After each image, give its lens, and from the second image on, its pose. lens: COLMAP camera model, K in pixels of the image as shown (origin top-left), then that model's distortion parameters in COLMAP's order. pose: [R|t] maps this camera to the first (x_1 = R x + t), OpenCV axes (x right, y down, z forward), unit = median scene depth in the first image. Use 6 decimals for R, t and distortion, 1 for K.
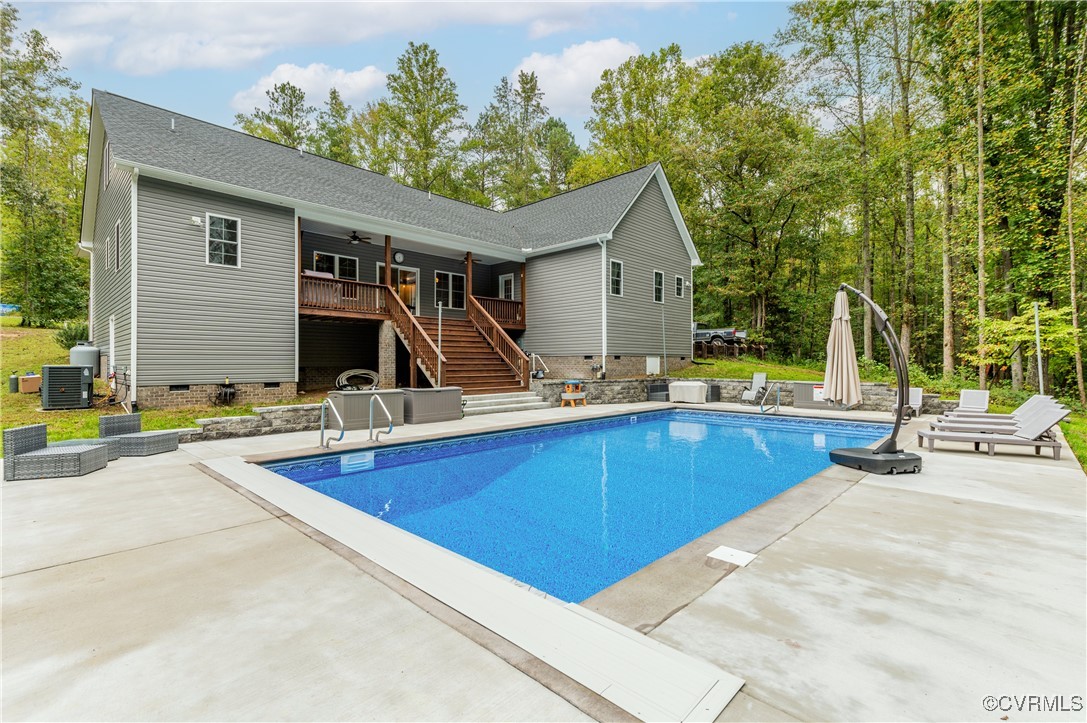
lens RADIAL K [[502.1, 0, 541.2], [0, 502.1, 362.6], [0, 0, 1]] dist [0.001124, 0.000002]
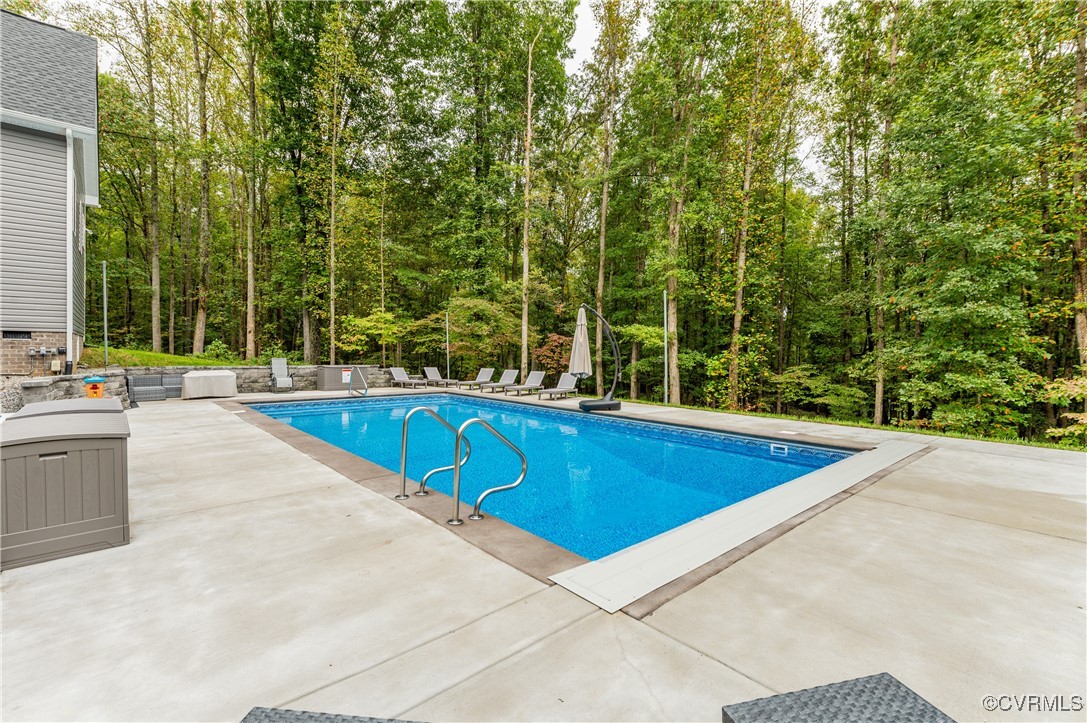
lens RADIAL K [[502.1, 0, 542.9], [0, 502.1, 359.2], [0, 0, 1]] dist [0.001124, 0.000002]
pose [[0.079830, -0.011873, 0.996738, -0.423028], [-0.015926, 0.999786, 0.013185, 0.000707], [-0.996681, -0.016926, 0.079623, 0.404321]]
